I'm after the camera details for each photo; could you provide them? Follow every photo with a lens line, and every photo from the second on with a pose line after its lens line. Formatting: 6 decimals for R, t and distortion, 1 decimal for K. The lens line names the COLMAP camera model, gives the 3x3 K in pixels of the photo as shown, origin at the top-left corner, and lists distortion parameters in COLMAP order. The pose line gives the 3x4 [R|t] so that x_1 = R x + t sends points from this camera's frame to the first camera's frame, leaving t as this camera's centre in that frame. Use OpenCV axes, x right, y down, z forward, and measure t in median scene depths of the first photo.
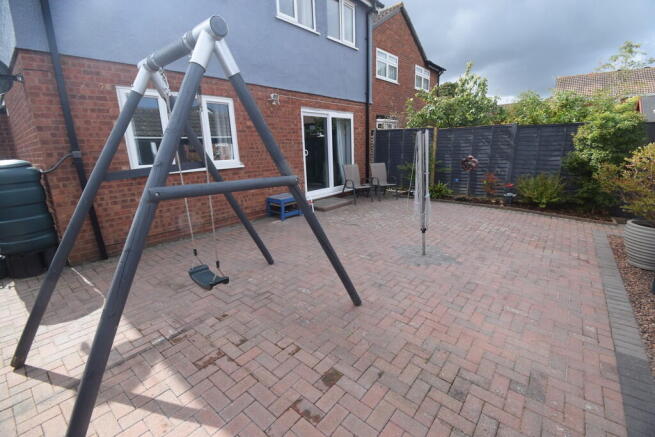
lens RADIAL K [[286.0, 0, 330.4], [0, 286.0, 216.4], [0, 0, 1]] dist [0.016307, -0.026228]
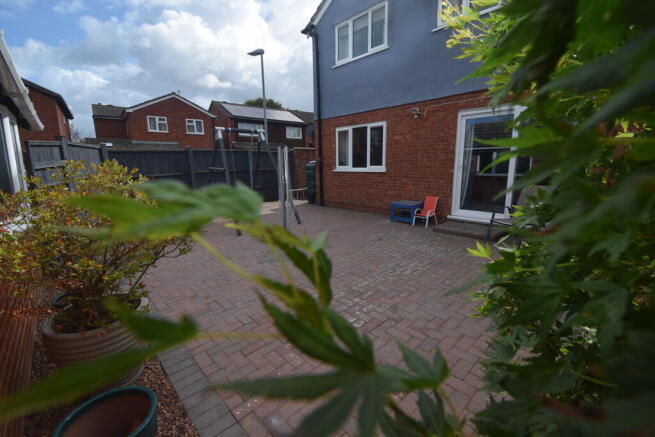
lens RADIAL K [[286.0, 0, 330.4], [0, 286.0, 216.4], [0, 0, 1]] dist [0.016307, -0.026228]
pose [[-0.124838, 0.214357, -0.968745, 1.027631], [-0.222443, 0.945481, 0.237874, -0.237886], [0.966920, 0.245186, -0.070350, 0.908720]]
